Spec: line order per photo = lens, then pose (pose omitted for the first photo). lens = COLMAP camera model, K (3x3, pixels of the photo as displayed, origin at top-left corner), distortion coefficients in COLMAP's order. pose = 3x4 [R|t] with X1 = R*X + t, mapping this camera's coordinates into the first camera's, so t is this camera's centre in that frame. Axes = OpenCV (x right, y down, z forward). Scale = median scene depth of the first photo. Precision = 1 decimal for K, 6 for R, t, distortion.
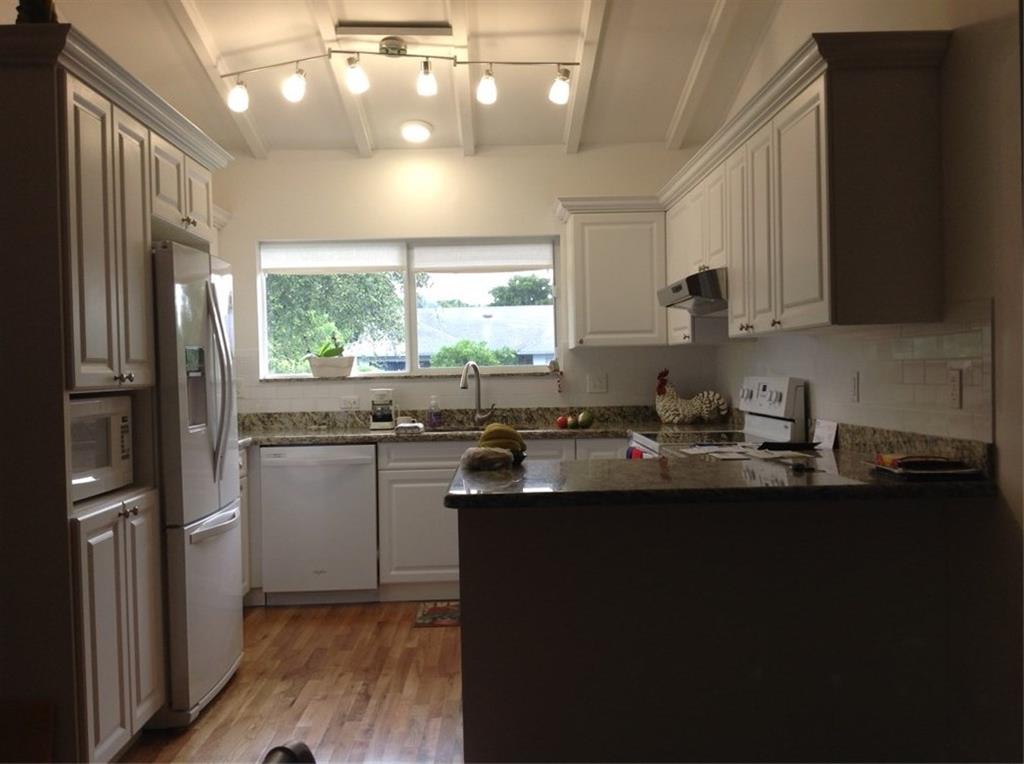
lens RADIAL K [[972.5, 0, 514.5], [0, 972.5, 380.3], [0, 0, 1]] dist [0.082438, 0.000000]
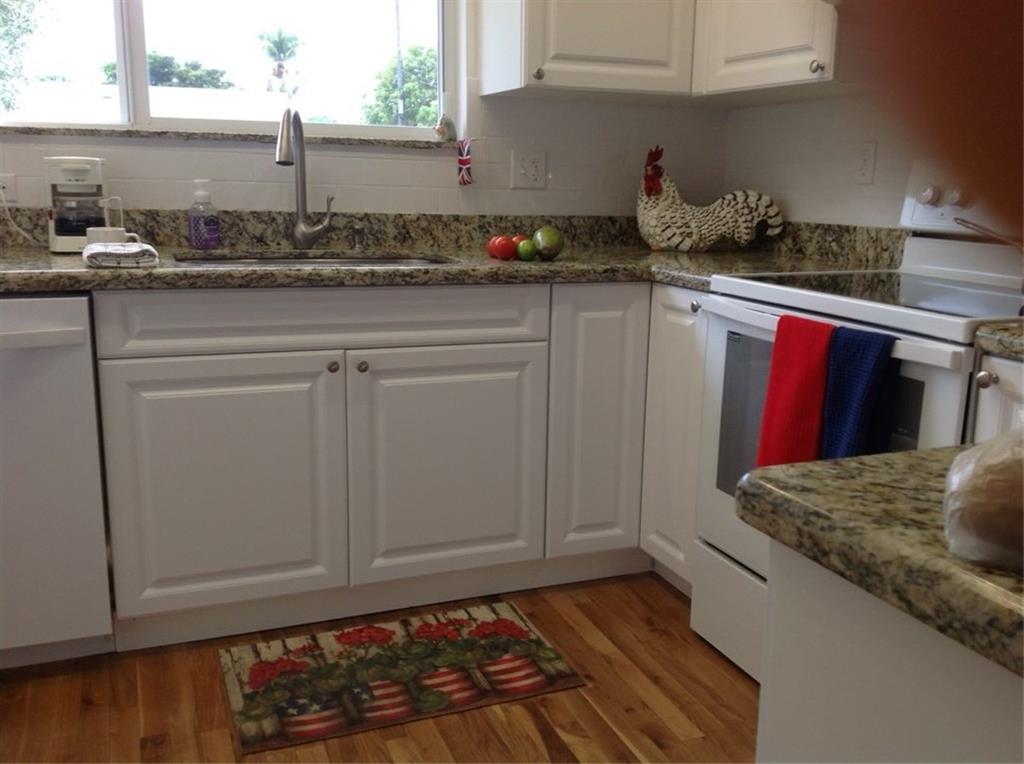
lens RADIAL K [[972.5, 0, 511.4], [0, 972.5, 390.5], [0, 0, 1]] dist [0.082438, 0.000000]
pose [[0.932821, -0.037995, 0.358330, -0.118503], [-0.036932, 0.979108, 0.199961, 0.015290], [-0.358441, -0.199762, 0.911929, 0.521497]]
